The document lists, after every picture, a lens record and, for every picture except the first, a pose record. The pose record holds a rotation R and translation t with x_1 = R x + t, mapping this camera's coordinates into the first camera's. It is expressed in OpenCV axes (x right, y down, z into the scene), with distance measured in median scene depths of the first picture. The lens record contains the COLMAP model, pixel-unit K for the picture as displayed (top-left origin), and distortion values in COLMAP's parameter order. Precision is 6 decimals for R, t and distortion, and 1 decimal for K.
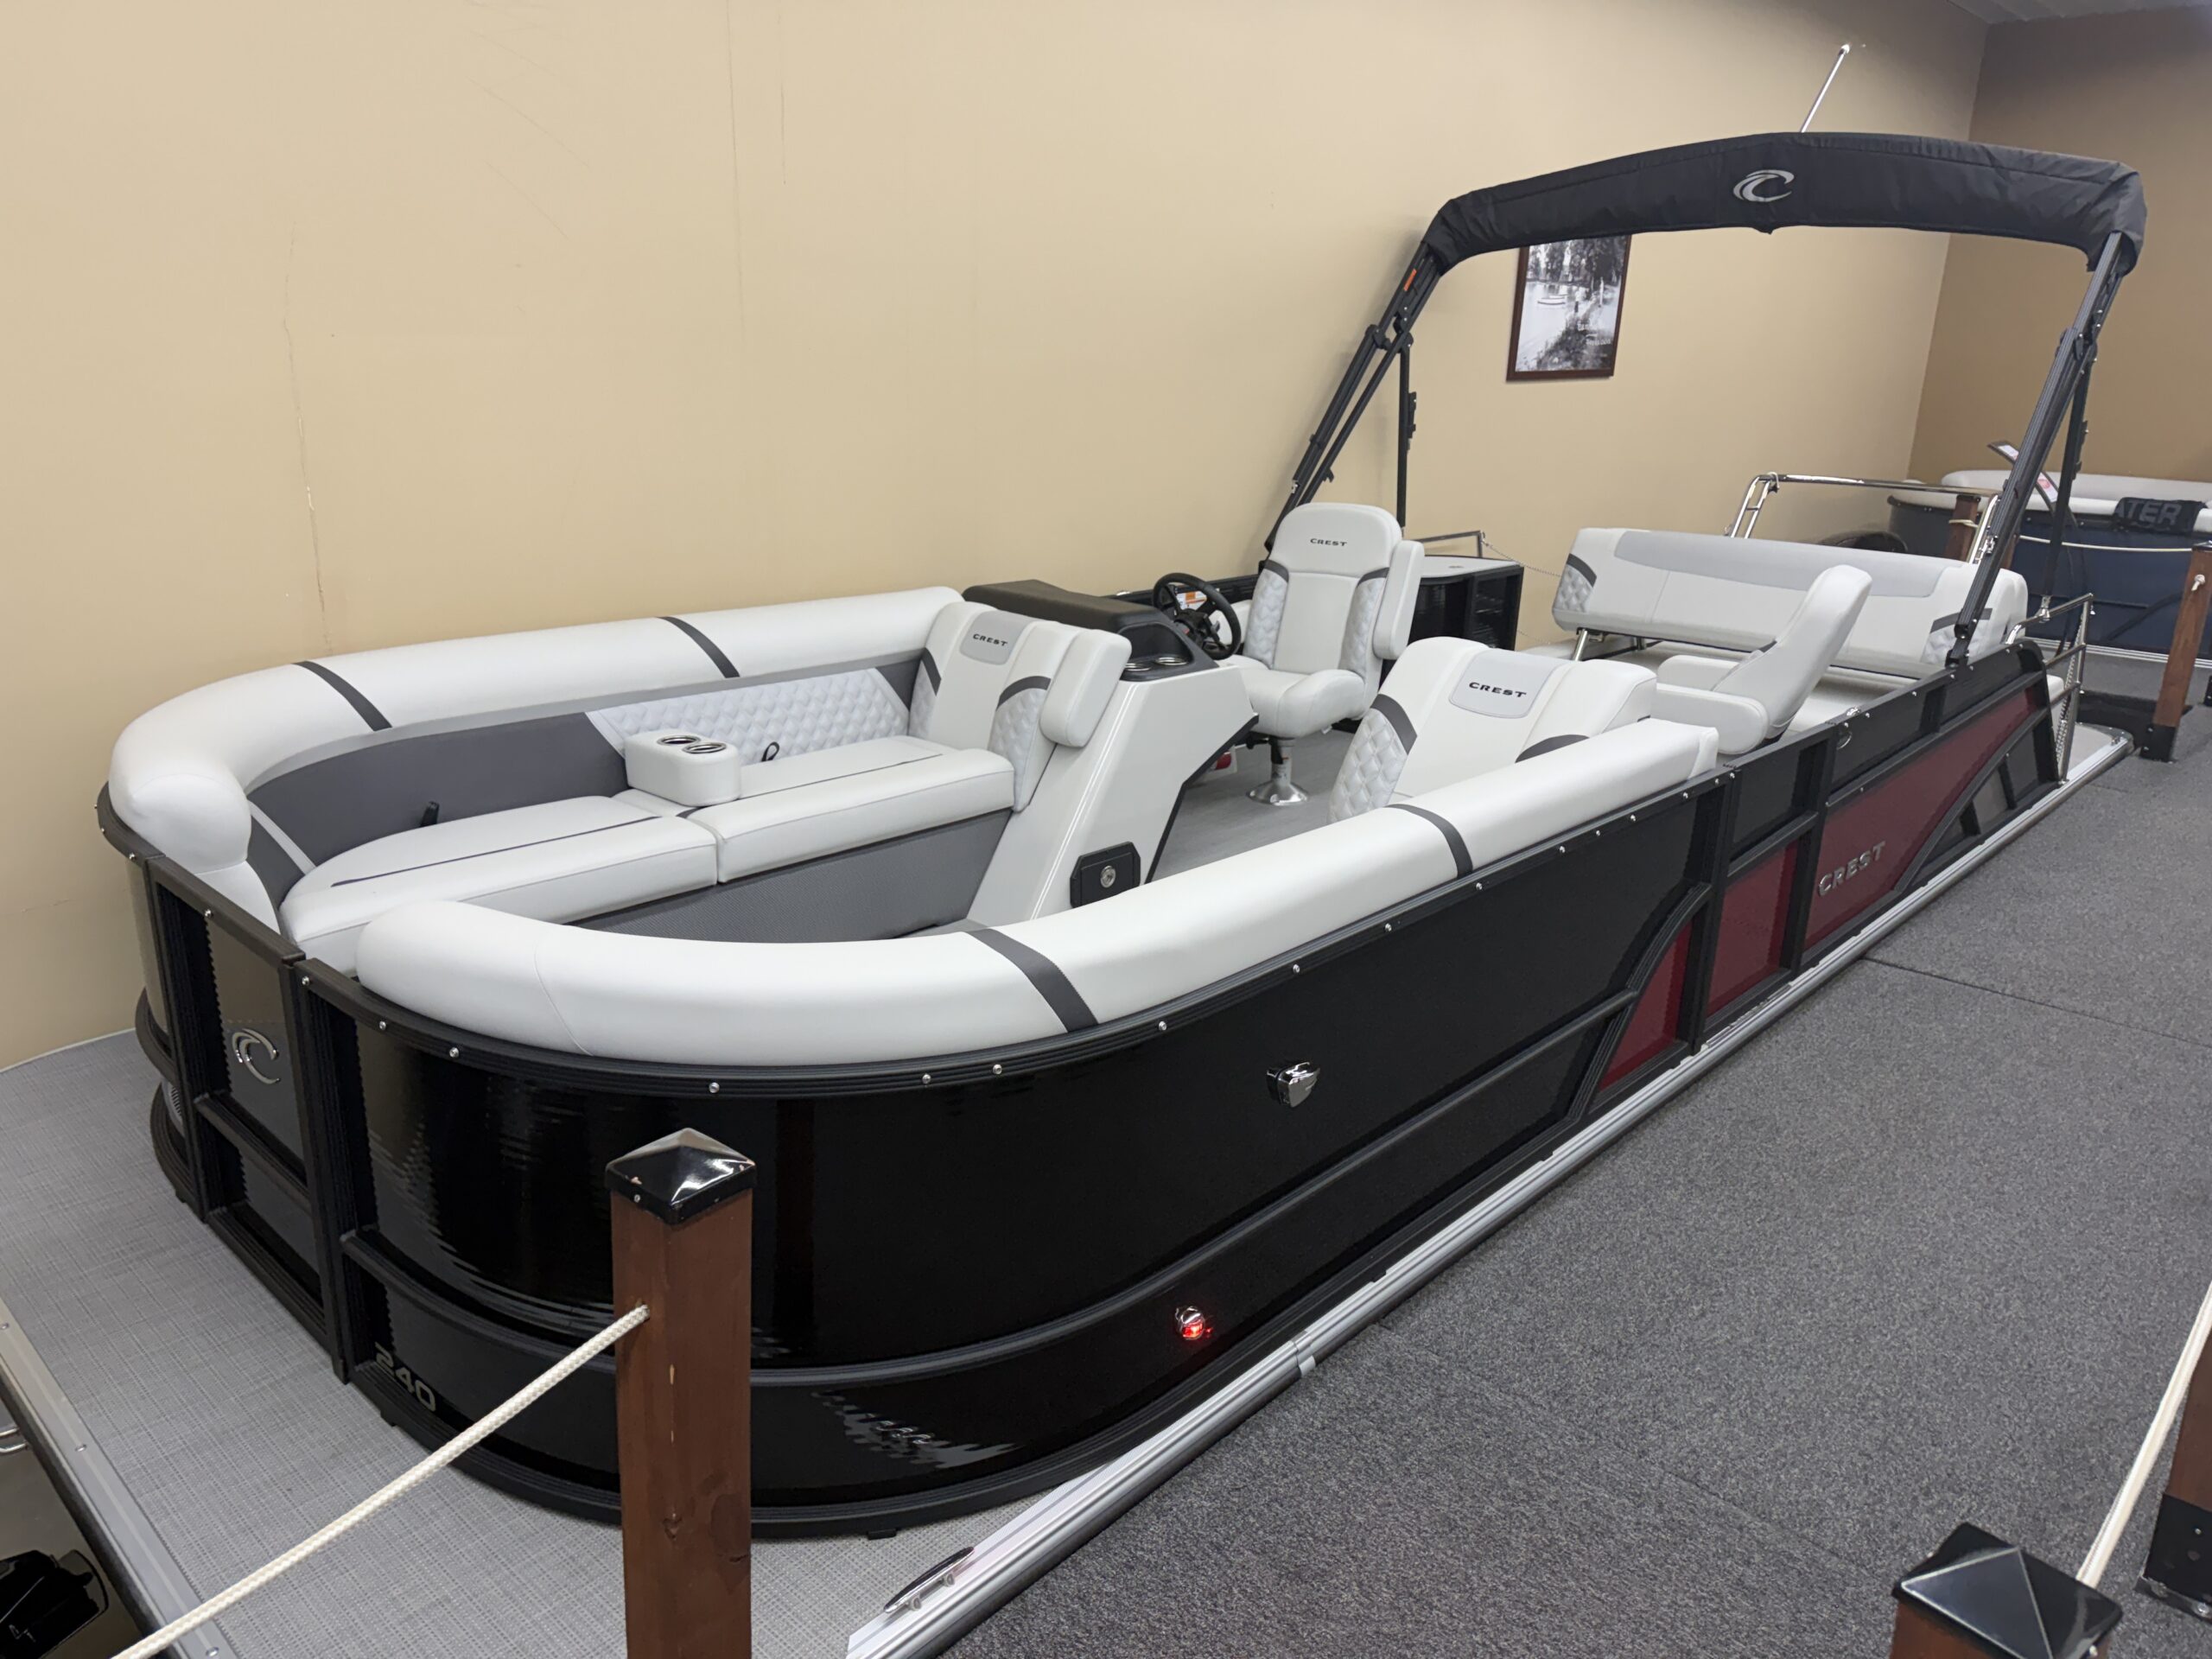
lens RADIAL K [[1563.1, 0, 1104.7], [0, 1563.1, 818.1], [0, 0, 1]] dist [0.051433, -0.072401]
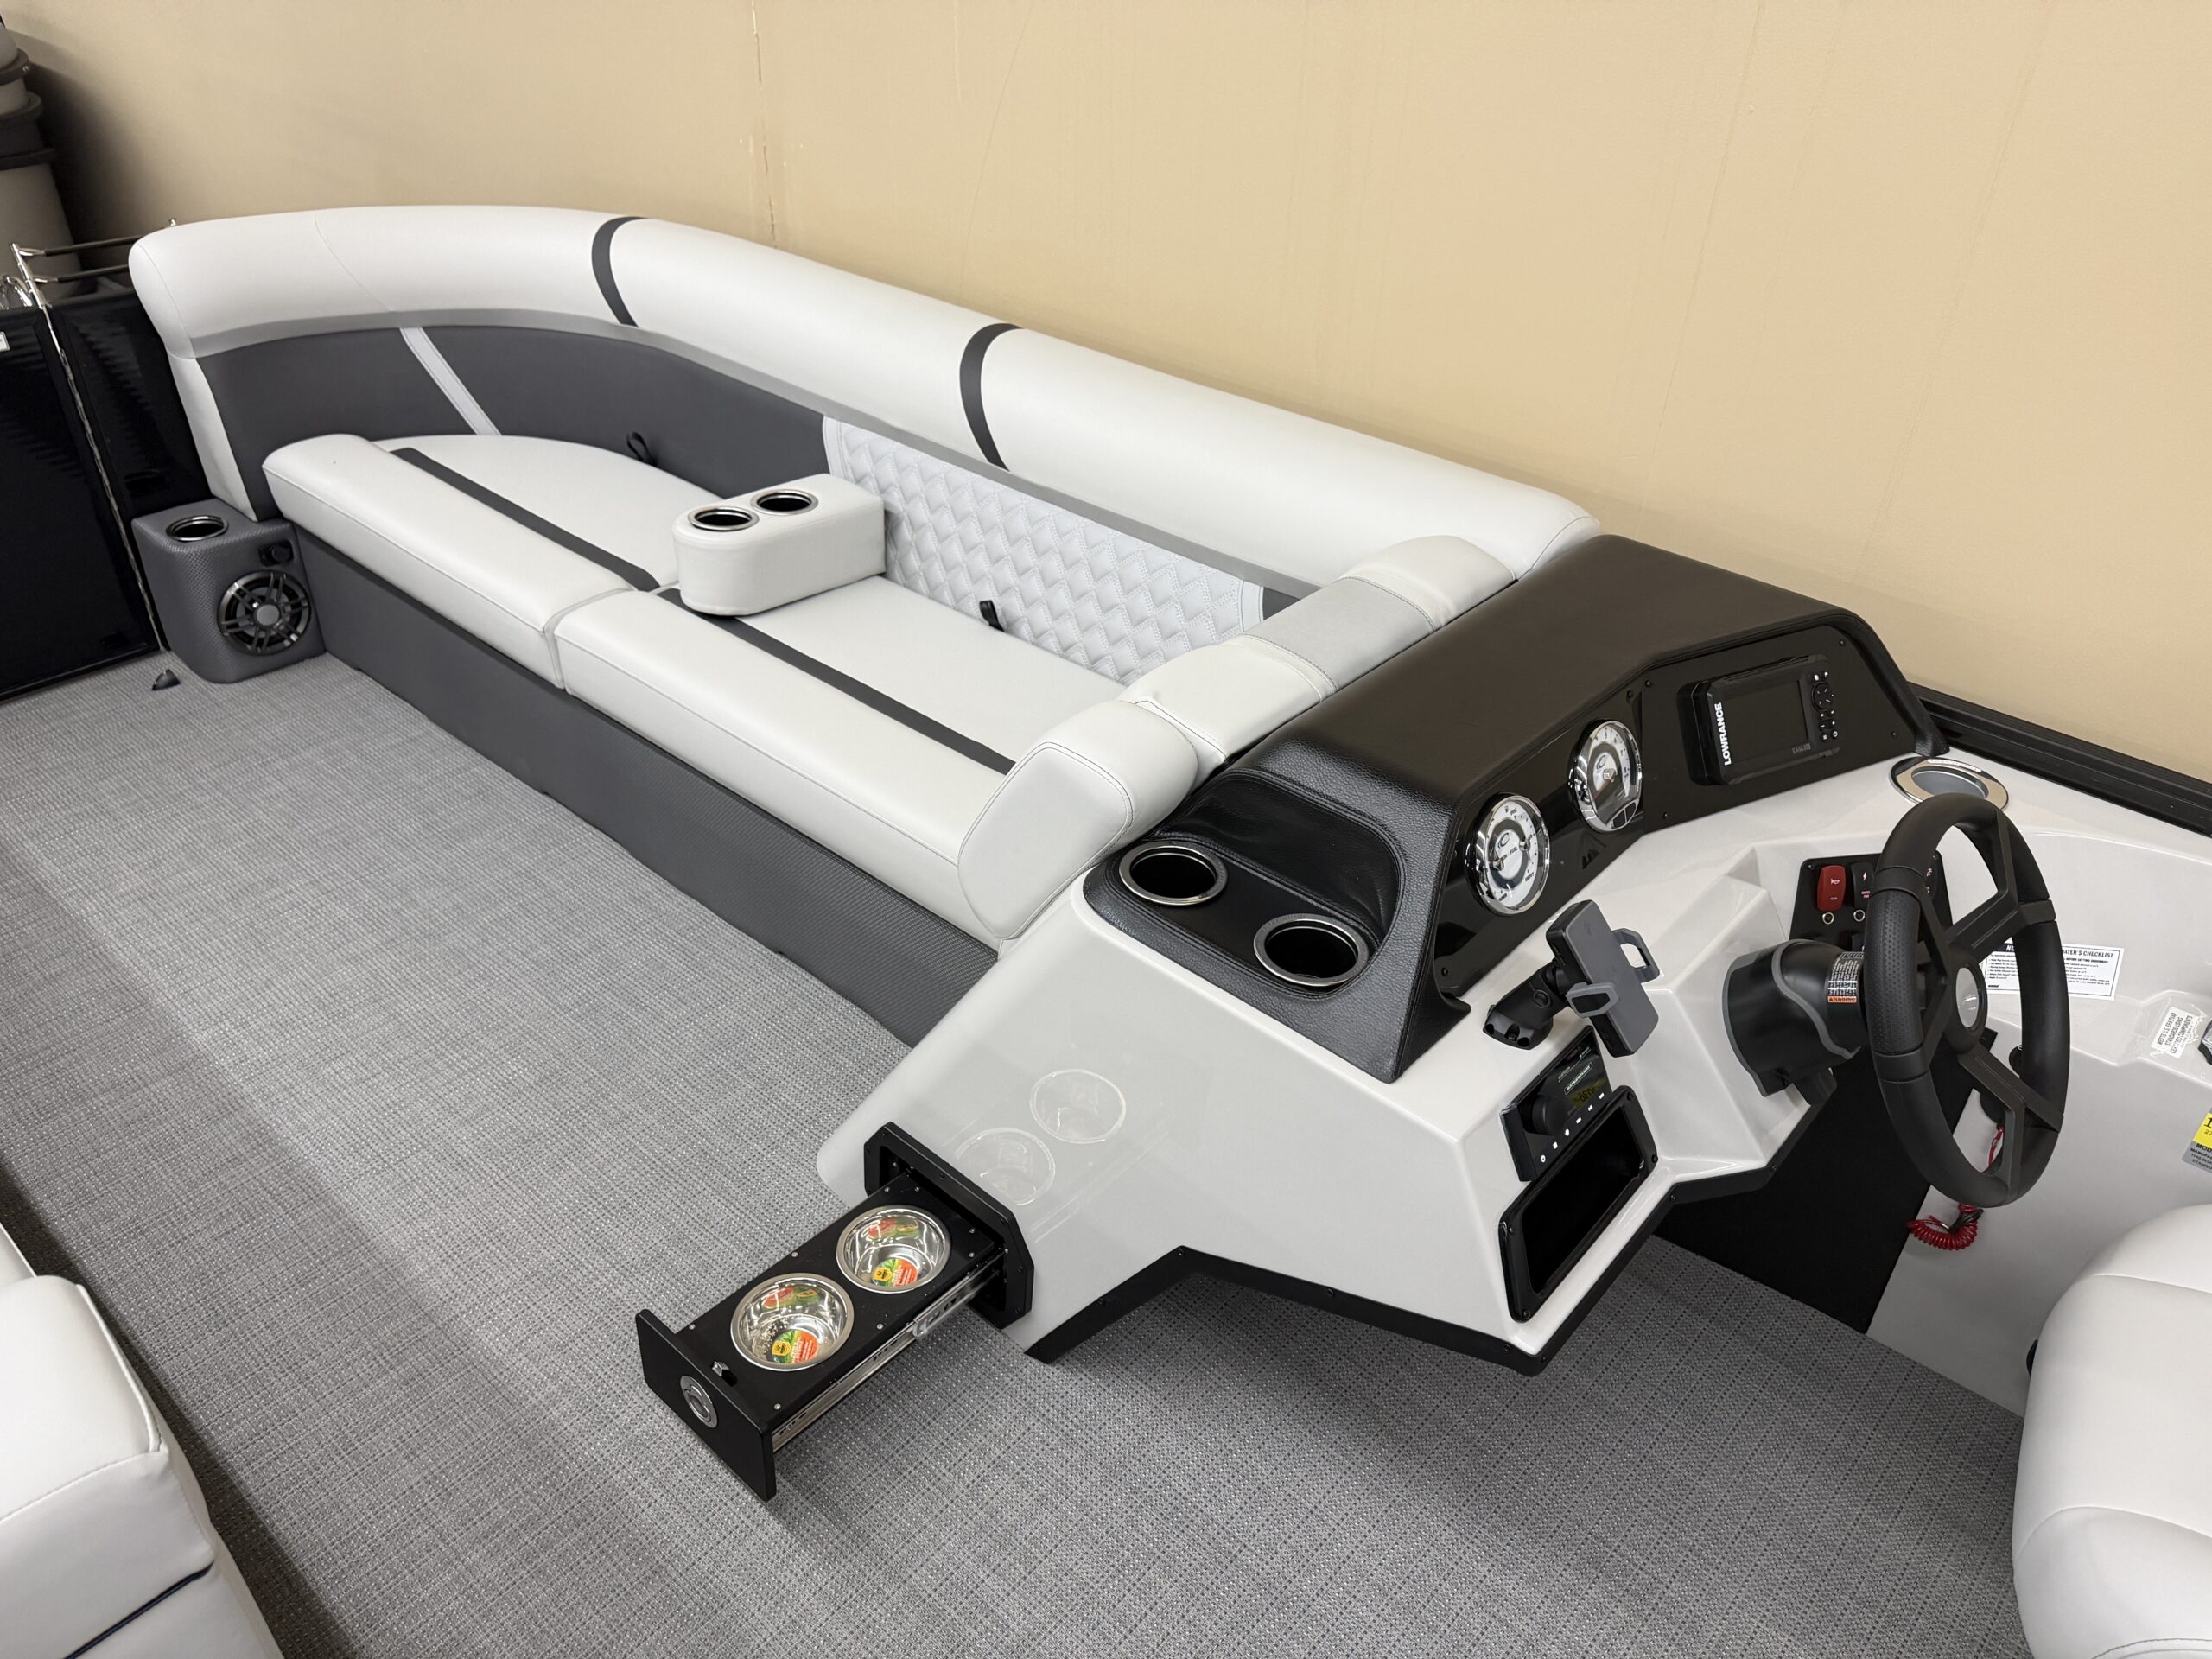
lens RADIAL K [[1563.1, 0, 1104.7], [0, 1563.1, 818.1], [0, 0, 1]] dist [0.051433, -0.072401]
pose [[0.021119, 0.535147, -0.844495, 0.199227], [-0.317110, 0.804654, 0.501970, -0.184817], [0.948154, 0.257196, 0.186694, 0.631509]]
